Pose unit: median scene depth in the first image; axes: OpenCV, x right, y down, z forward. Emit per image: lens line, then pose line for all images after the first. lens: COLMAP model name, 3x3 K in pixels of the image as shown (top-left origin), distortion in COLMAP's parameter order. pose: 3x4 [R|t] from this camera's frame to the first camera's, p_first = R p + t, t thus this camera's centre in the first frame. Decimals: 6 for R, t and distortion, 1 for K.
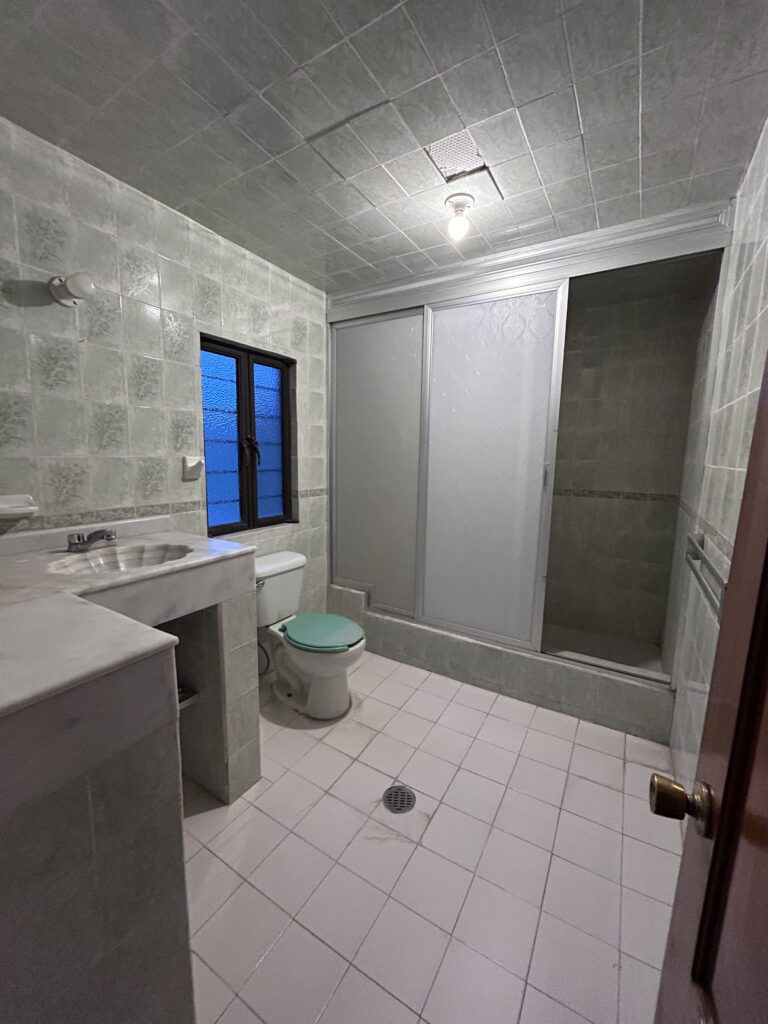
lens RADIAL K [[413.3, 0, 381.8], [0, 413.3, 512.4], [0, 0, 1]] dist [-0.001259, 0.000714]
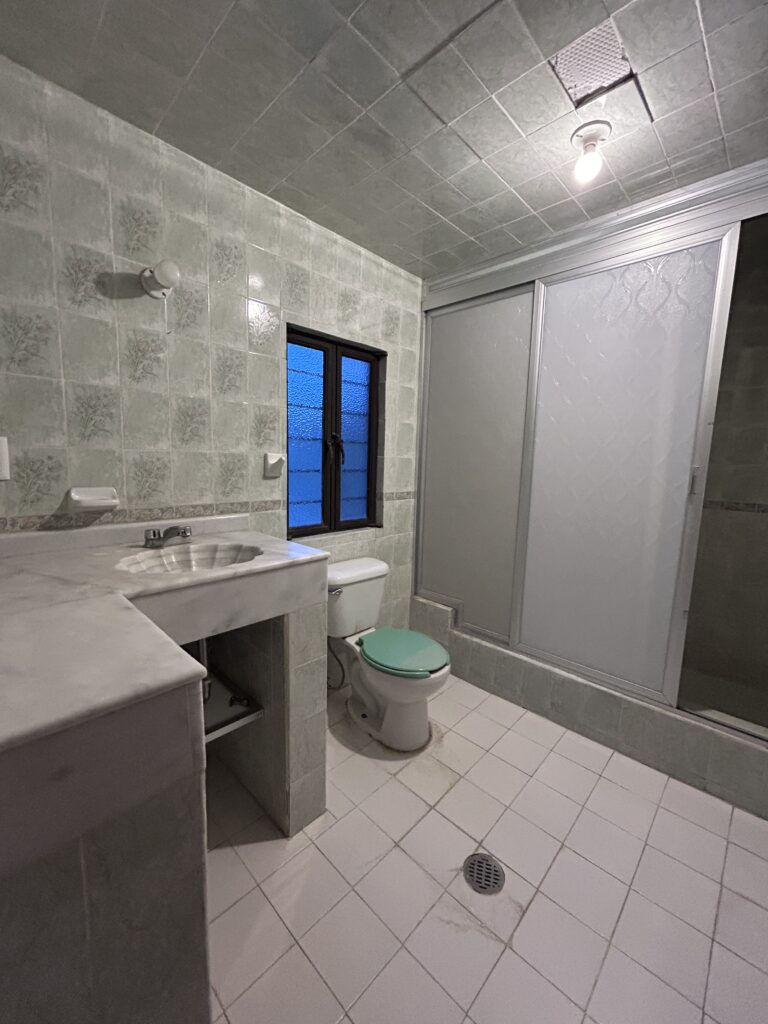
lens RADIAL K [[413.3, 0, 381.8], [0, 413.3, 512.4], [0, 0, 1]] dist [-0.001259, 0.000714]
pose [[0.975221, 0.037901, -0.217964, -0.003014], [-0.040862, 0.999123, -0.009094, -0.000530], [0.217429, 0.017775, 0.975914, 0.131864]]
